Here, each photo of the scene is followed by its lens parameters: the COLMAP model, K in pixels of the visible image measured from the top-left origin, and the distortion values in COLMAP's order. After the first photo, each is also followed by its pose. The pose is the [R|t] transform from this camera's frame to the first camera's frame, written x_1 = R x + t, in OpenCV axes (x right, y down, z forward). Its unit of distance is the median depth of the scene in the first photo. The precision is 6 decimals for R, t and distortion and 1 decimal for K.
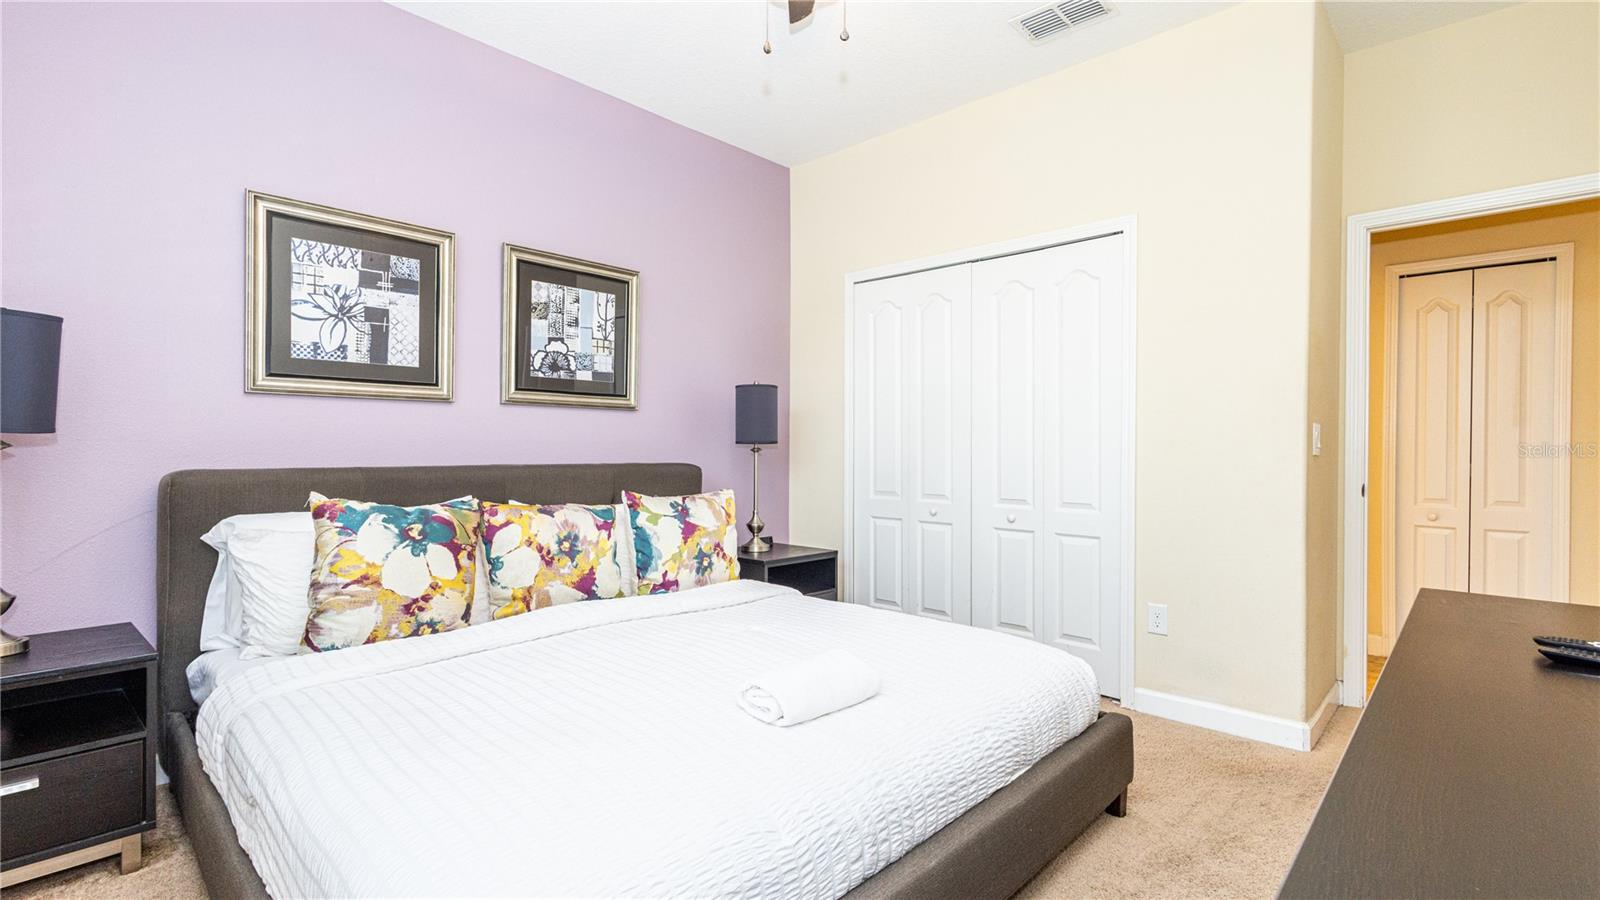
lens RADIAL K [[736.2, 0, 798.2], [0, 736.2, 452.1], [0, 0, 1]] dist [0.007677, -0.001081]
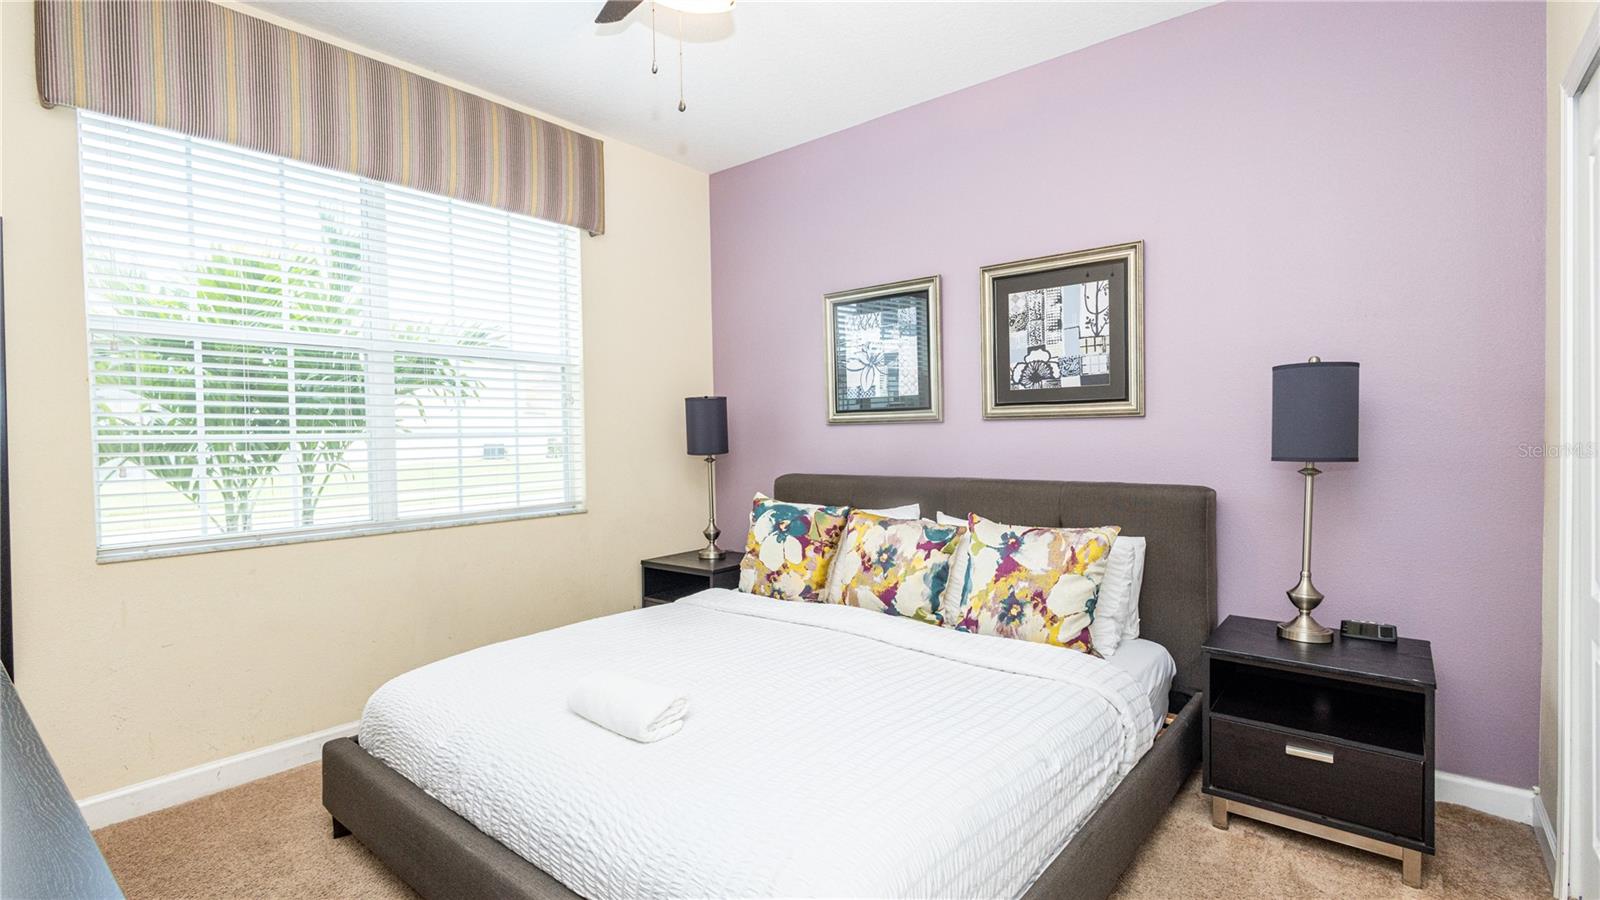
lens RADIAL K [[736.2, 0, 798.4], [0, 736.2, 448.1], [0, 0, 1]] dist [0.007677, -0.001081]
pose [[0.070878, 0.011444, -0.997419, 0.670820], [0.008050, 0.999895, 0.012045, -0.042788], [0.997452, -0.008883, 0.070779, 0.703748]]
